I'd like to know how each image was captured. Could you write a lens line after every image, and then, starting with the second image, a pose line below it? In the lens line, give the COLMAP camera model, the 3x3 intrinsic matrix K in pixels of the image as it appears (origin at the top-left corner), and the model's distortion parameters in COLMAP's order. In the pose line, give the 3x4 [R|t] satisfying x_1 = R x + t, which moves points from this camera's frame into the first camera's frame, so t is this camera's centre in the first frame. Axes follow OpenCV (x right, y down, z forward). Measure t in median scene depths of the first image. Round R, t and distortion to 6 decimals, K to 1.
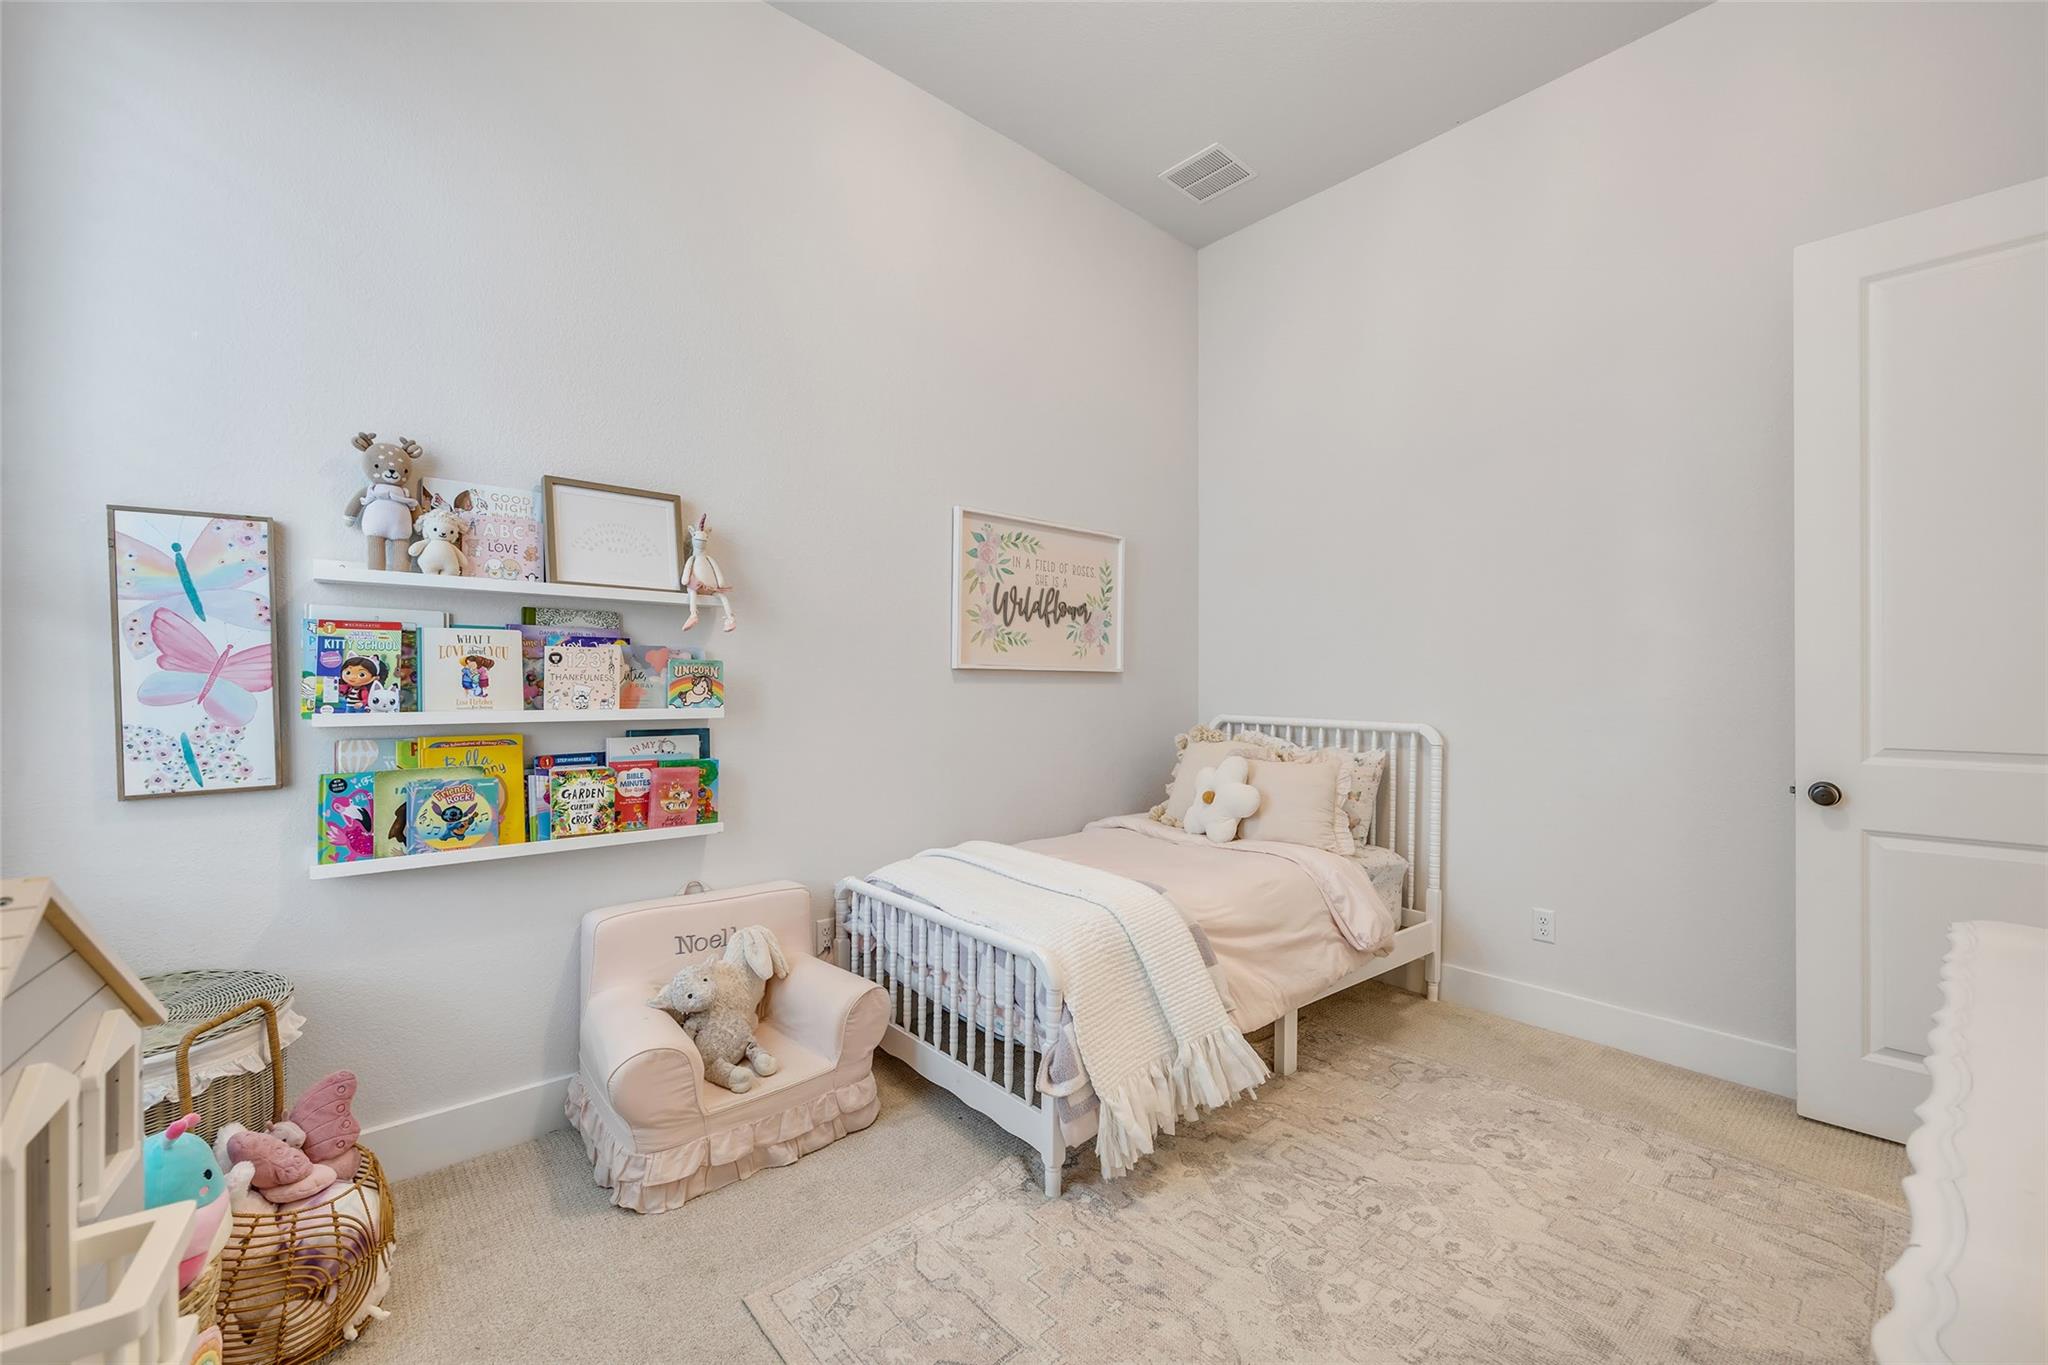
lens RADIAL K [[829.8, 0, 1032.6], [0, 829.8, 685.2], [0, 0, 1]] dist [-0.000962, 0.000681]
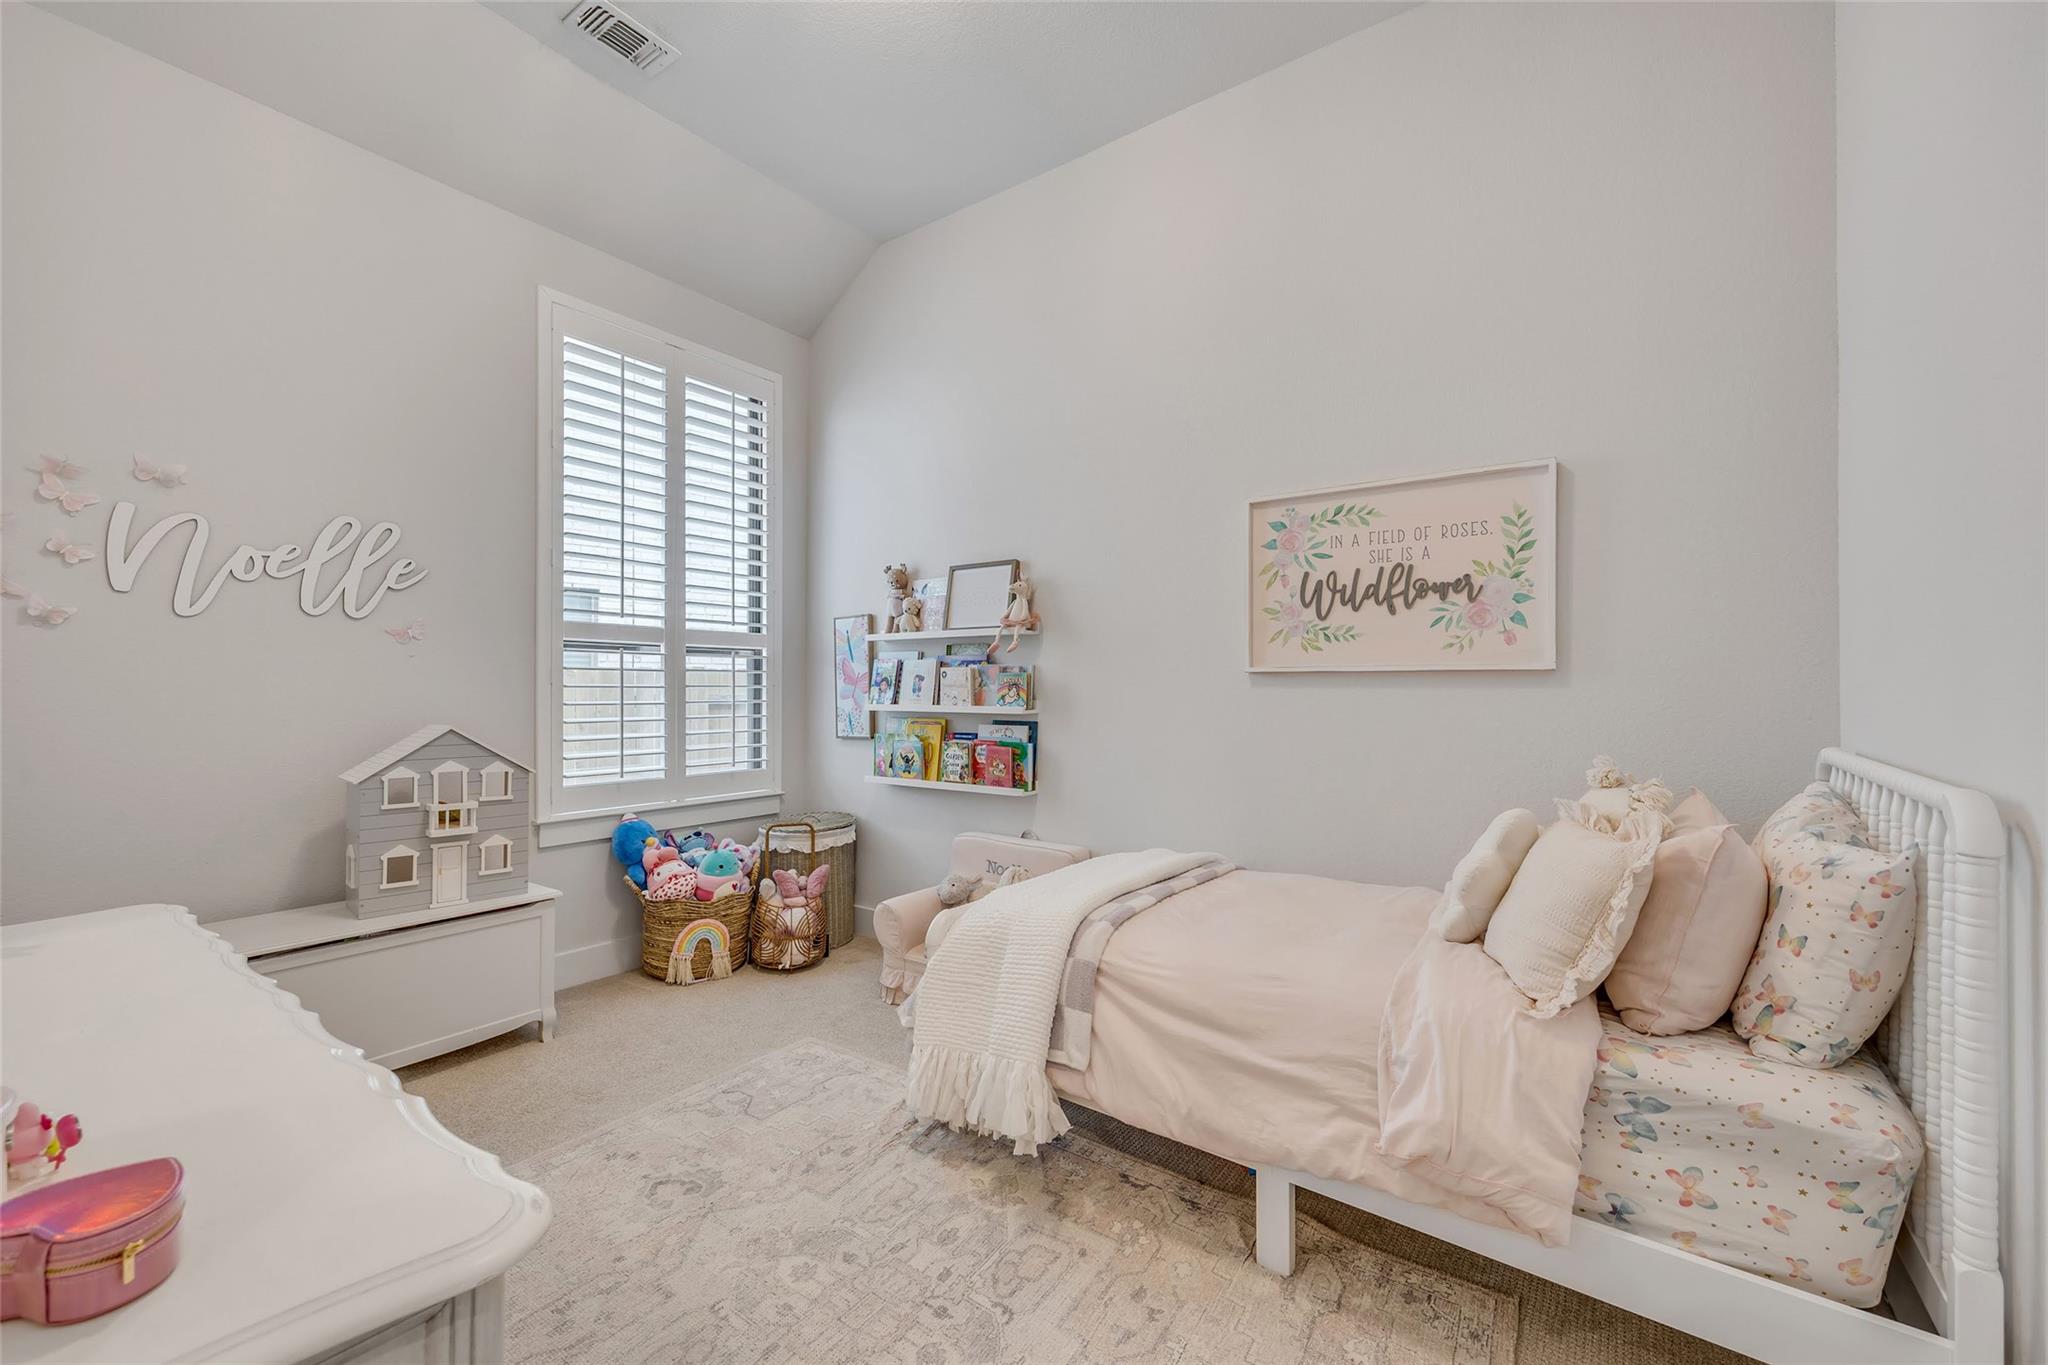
lens RADIAL K [[829.8, 0, 1031.2], [0, 829.8, 685.9], [0, 0, 1]] dist [-0.000962, 0.000681]
pose [[0.222922, -0.009796, -0.974787, 0.762404], [-0.001897, 0.999943, -0.010483, 0.005285], [0.974835, 0.004186, 0.222890, 0.546067]]
